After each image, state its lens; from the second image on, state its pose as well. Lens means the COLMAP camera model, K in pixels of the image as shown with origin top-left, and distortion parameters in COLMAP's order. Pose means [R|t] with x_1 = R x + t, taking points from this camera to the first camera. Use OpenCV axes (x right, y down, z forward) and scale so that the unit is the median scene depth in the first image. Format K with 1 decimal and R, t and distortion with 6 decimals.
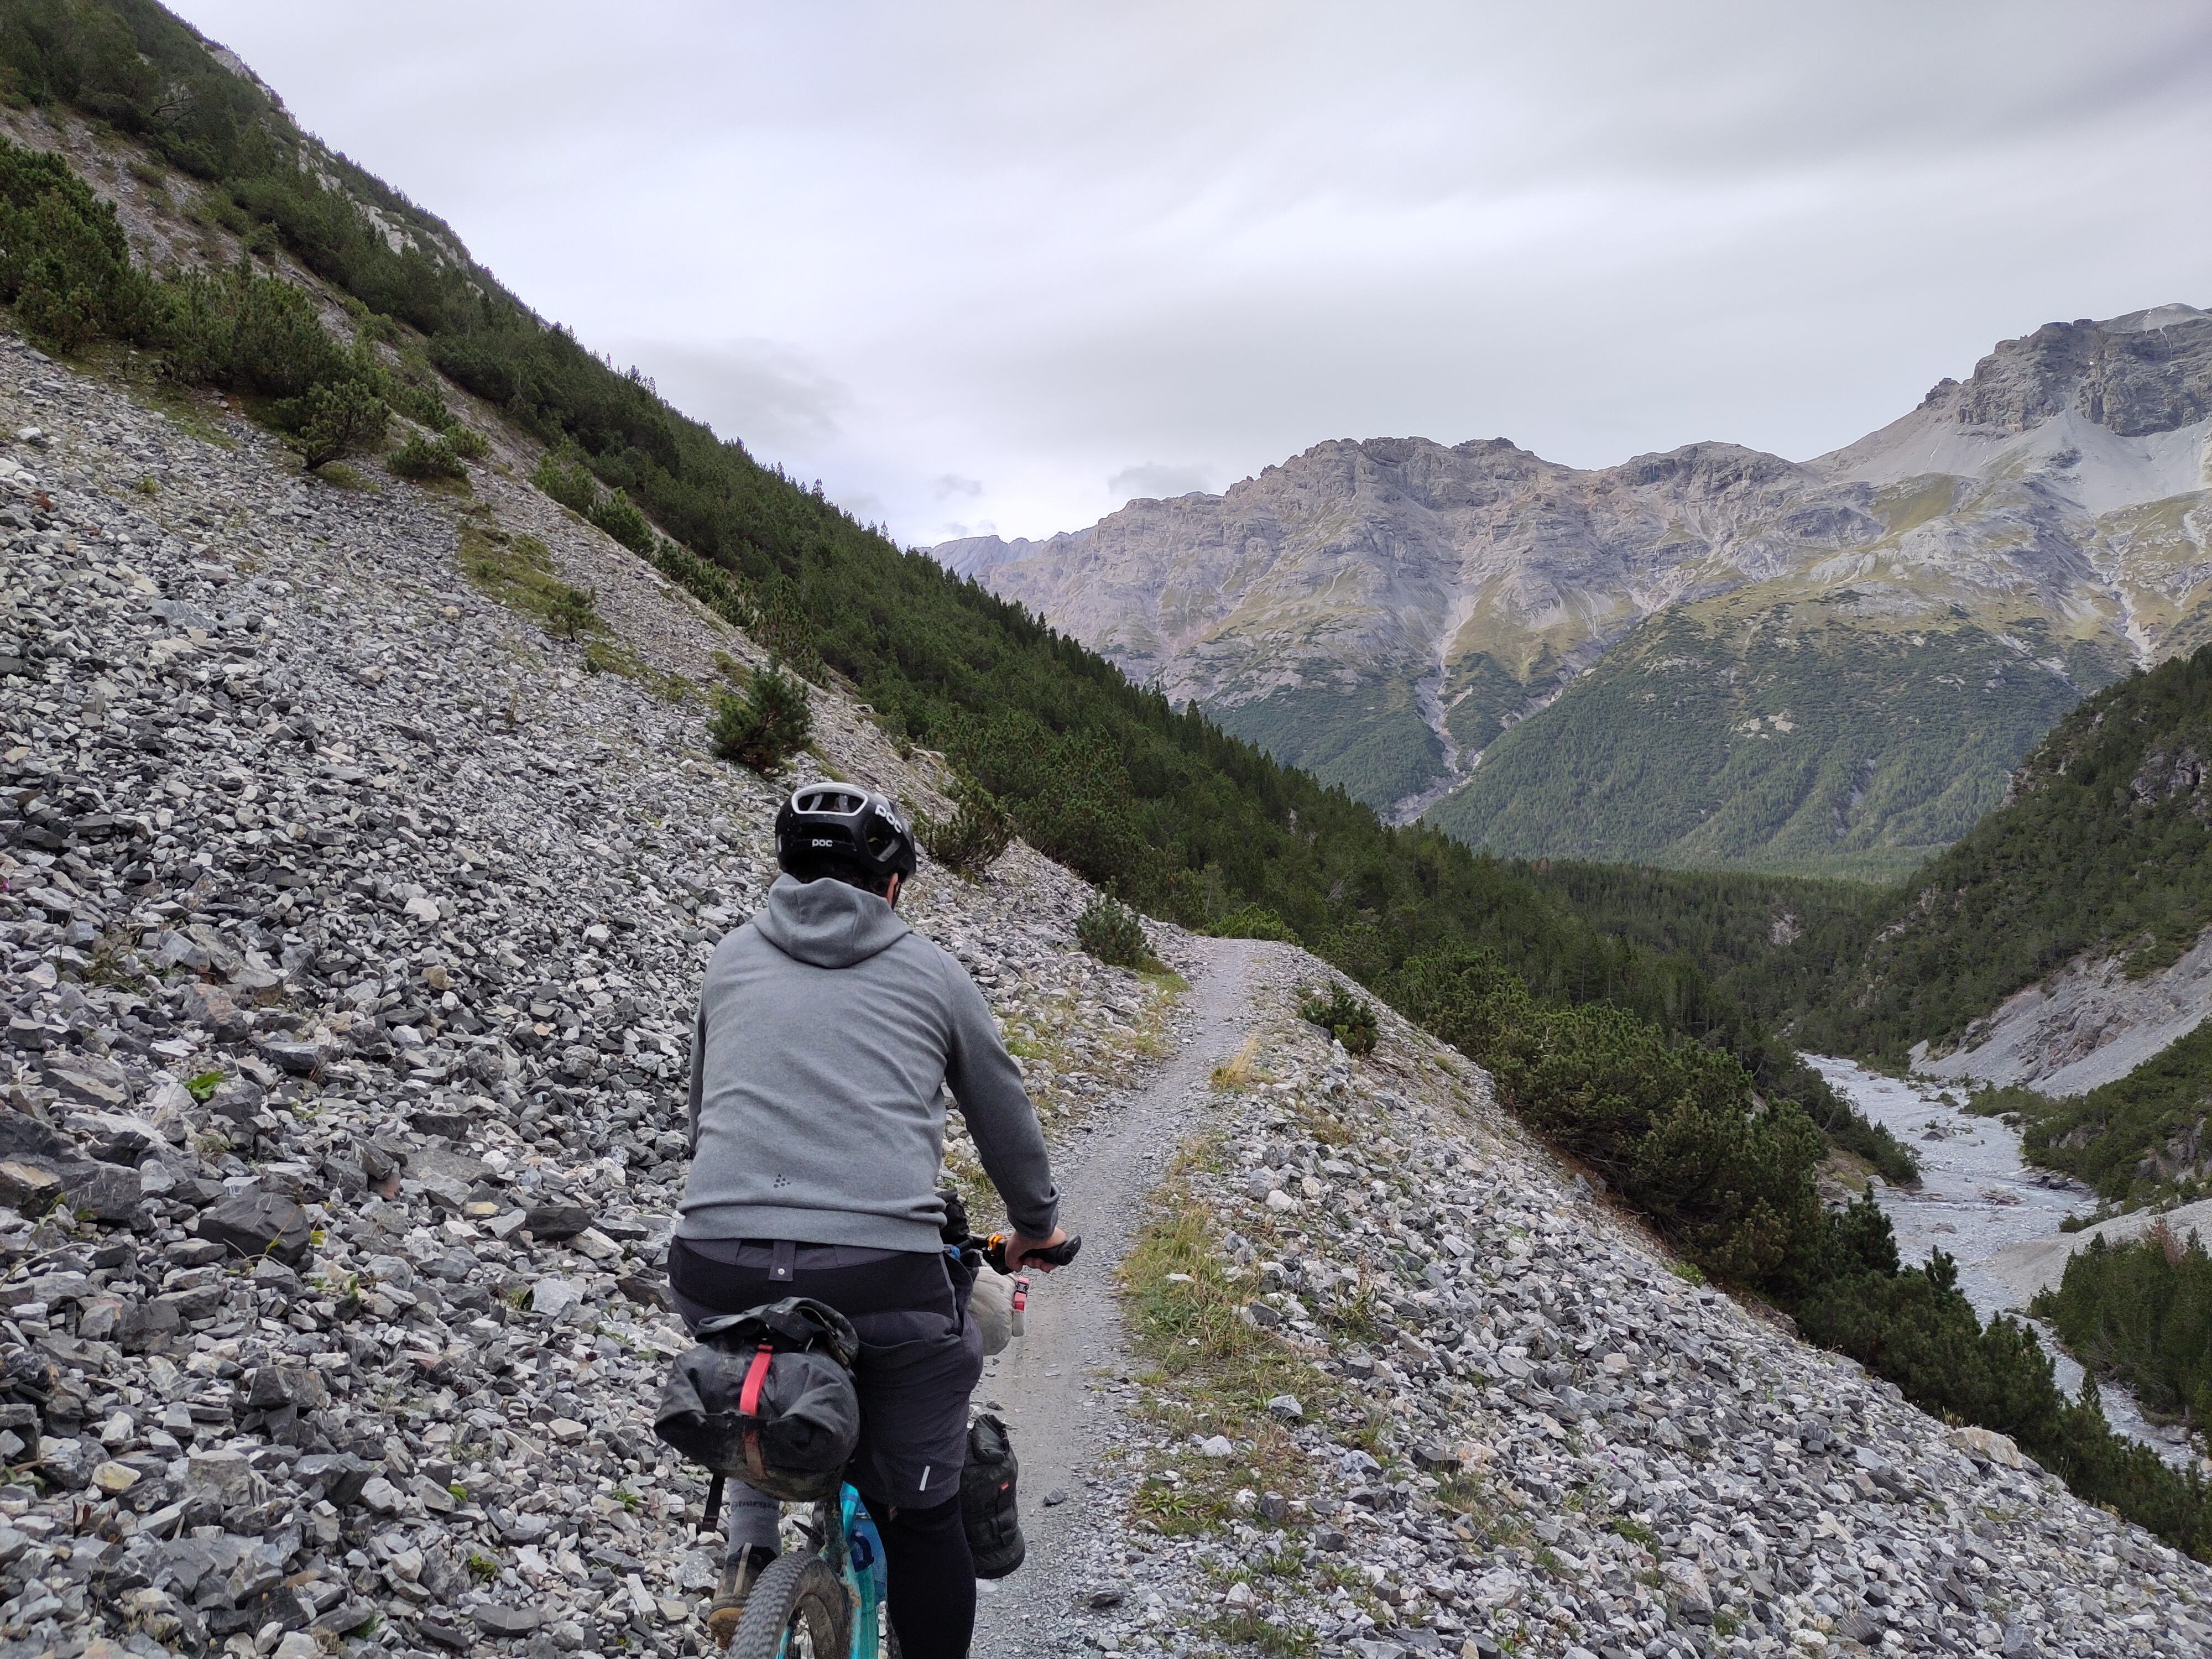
lens RADIAL K [[2055.7, 0, 1099.3], [0, 2055.7, 852.5], [0, 0, 1]] dist [0.075186, -0.084221]
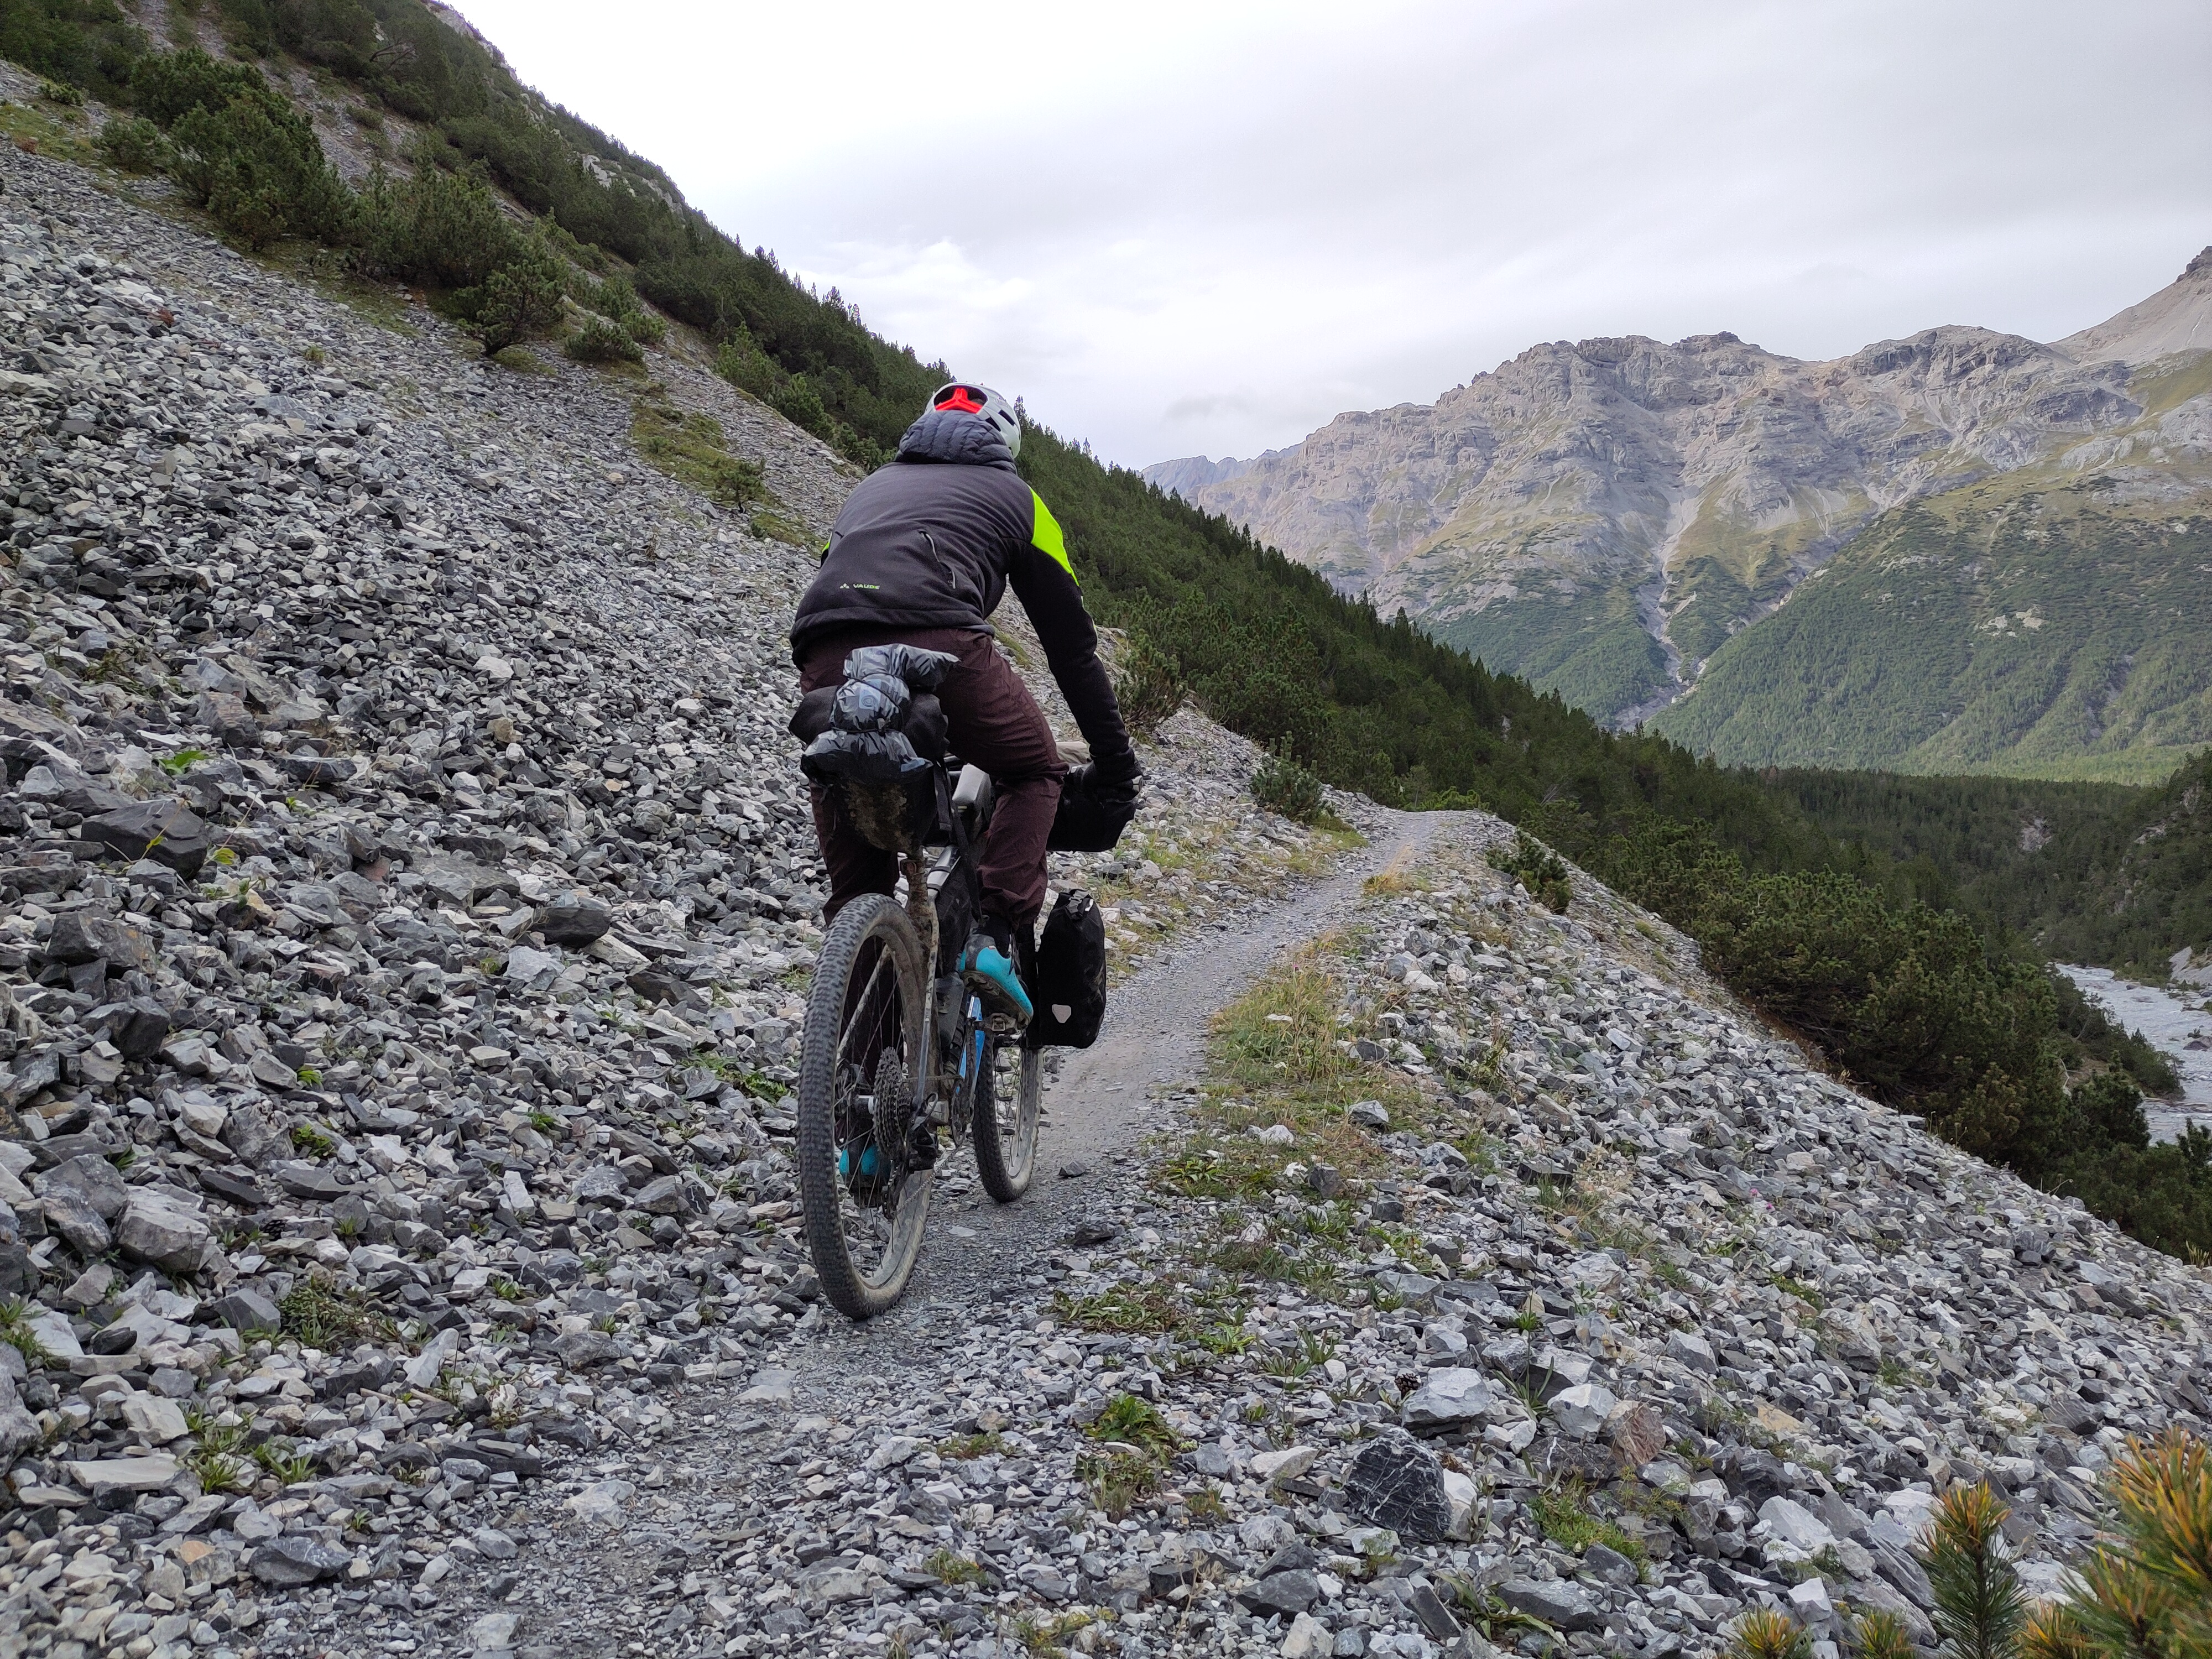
lens RADIAL K [[2060.0, 0, 1106.0], [0, 2060.0, 829.5], [0, 0, 1]] dist [0.071584, -0.082820]
pose [[0.994830, -0.016945, -0.100133, 0.042713], [0.019558, 0.999492, 0.025170, 0.076454], [0.099655, -0.026998, 0.994656, 0.072358]]
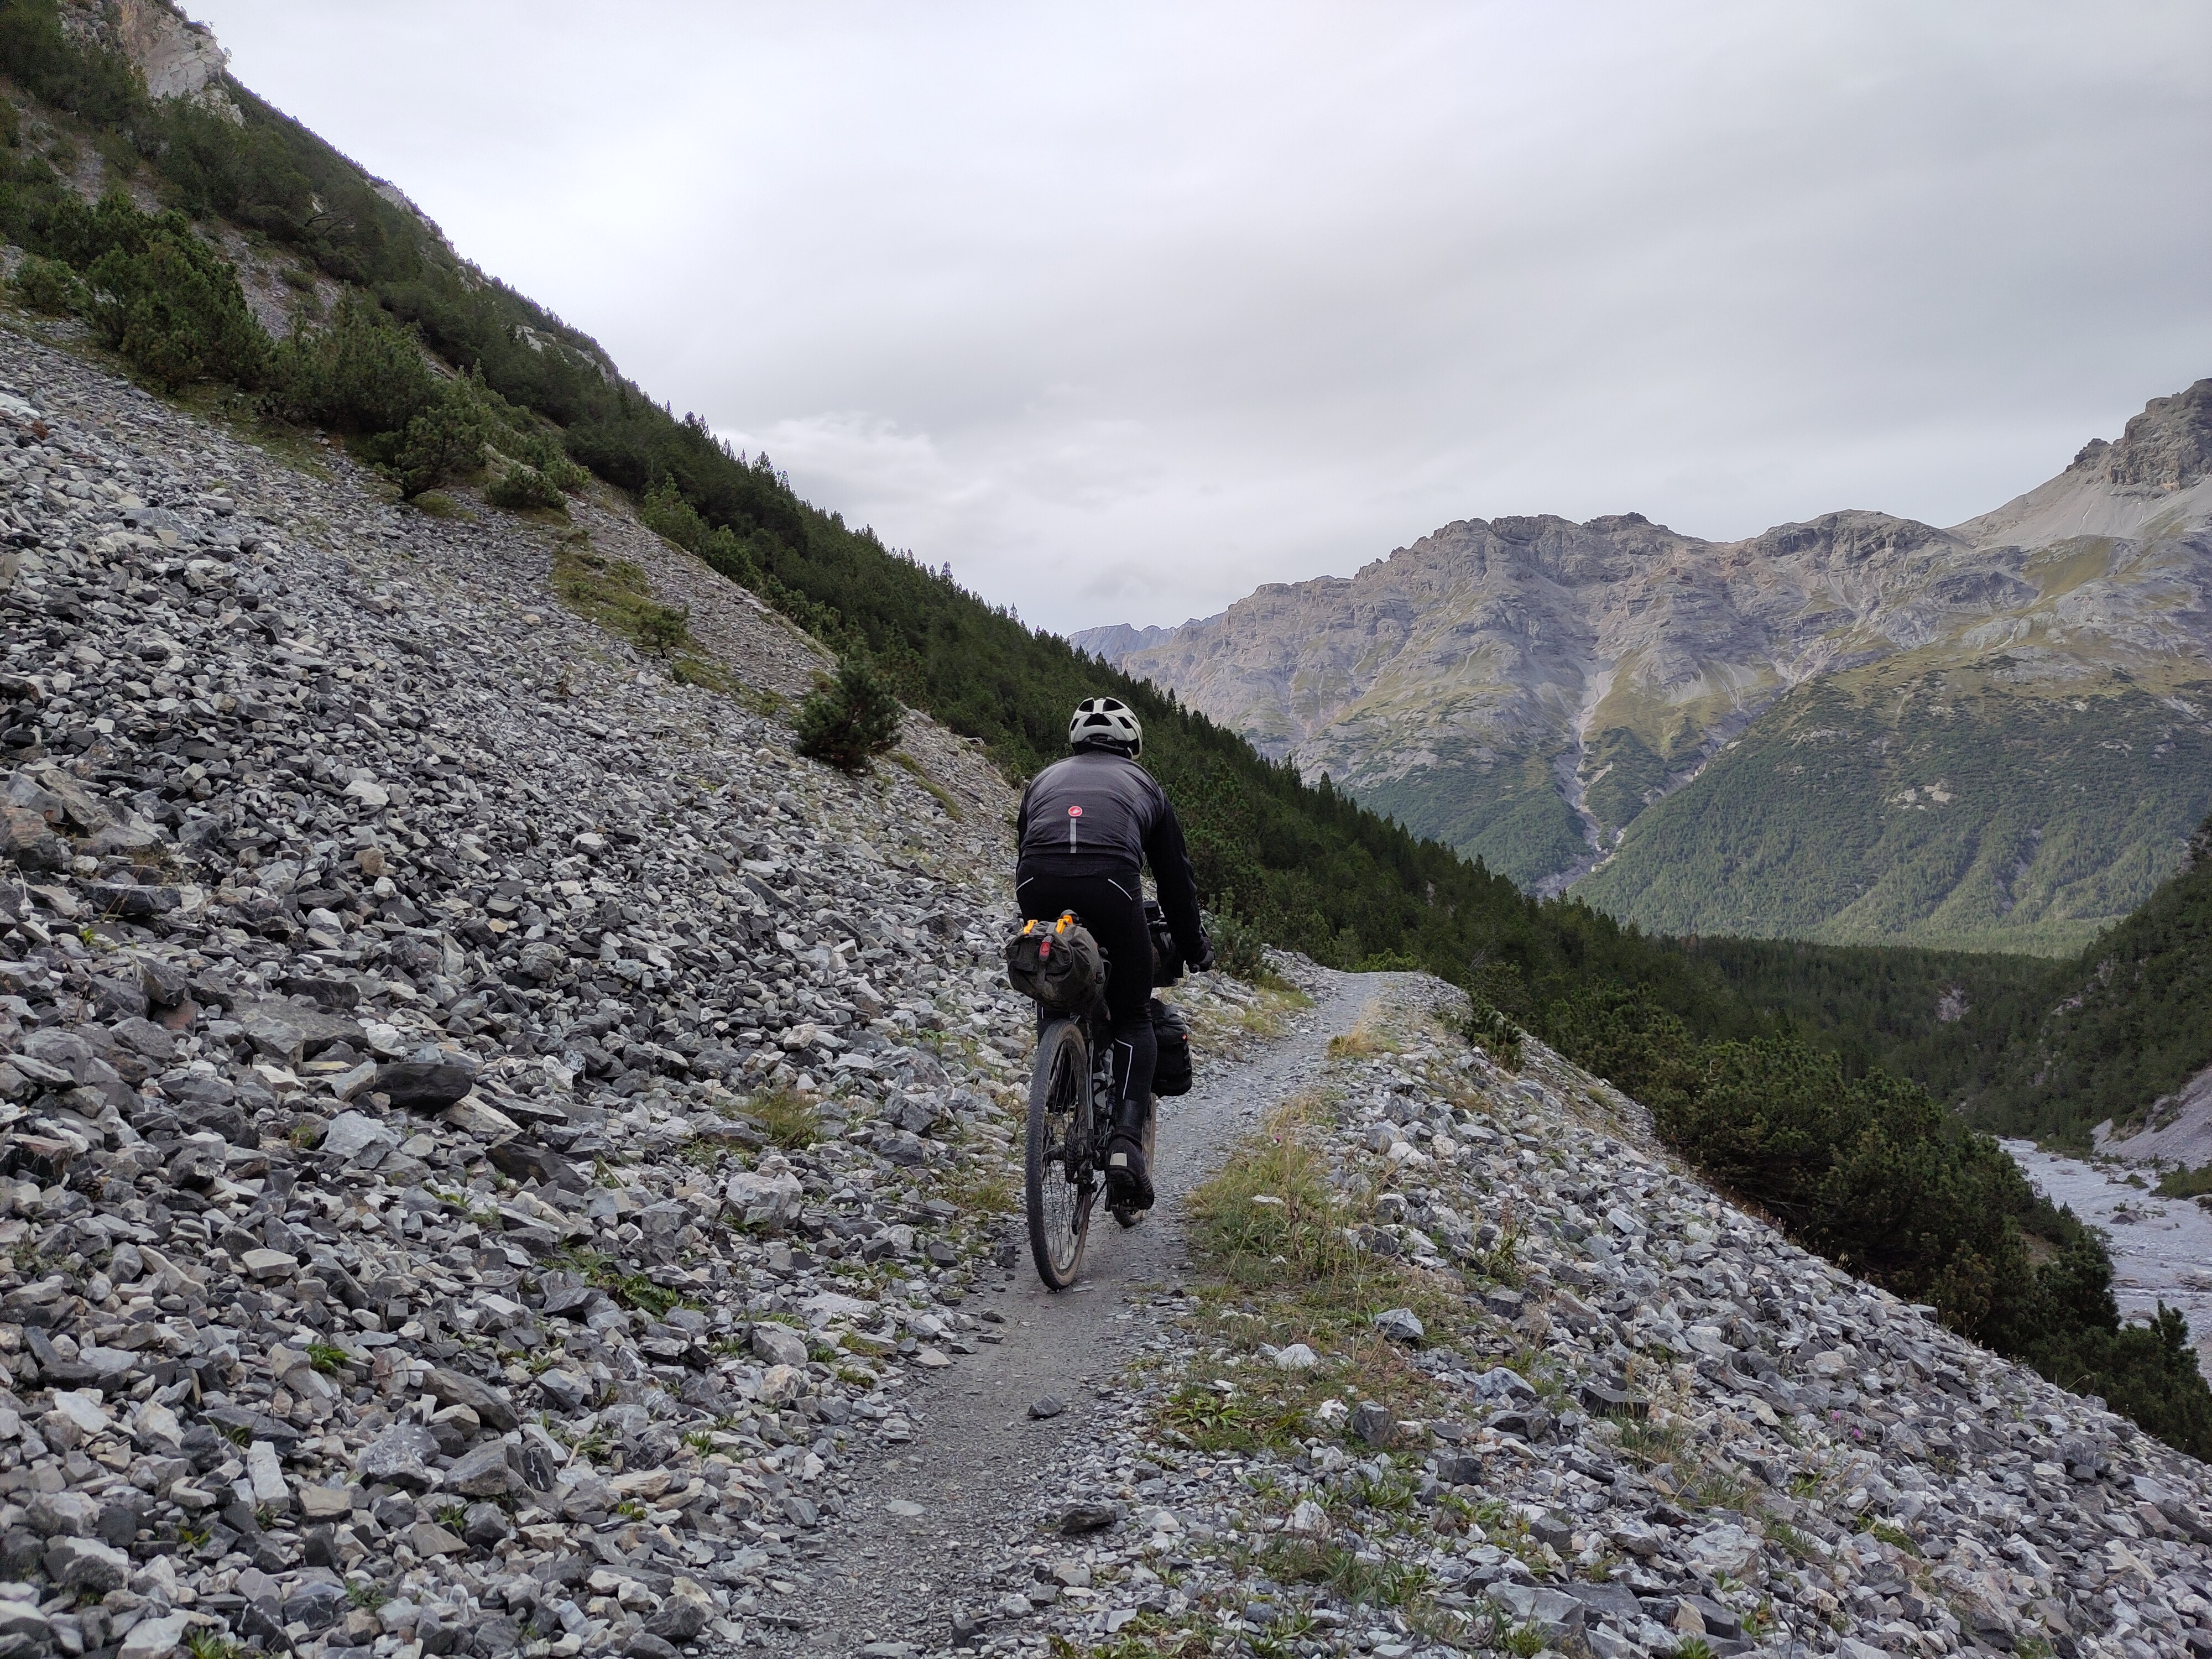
lens RADIAL K [[2059.2, 0, 1095.7], [0, 2059.2, 796.1], [0, 0, 1]] dist [0.083452, -0.111358]
pose [[0.997642, -0.017174, -0.066451, 0.022414], [0.012536, 0.997497, -0.069586, 0.083591], [0.067479, 0.068589, 0.995360, 0.164737]]
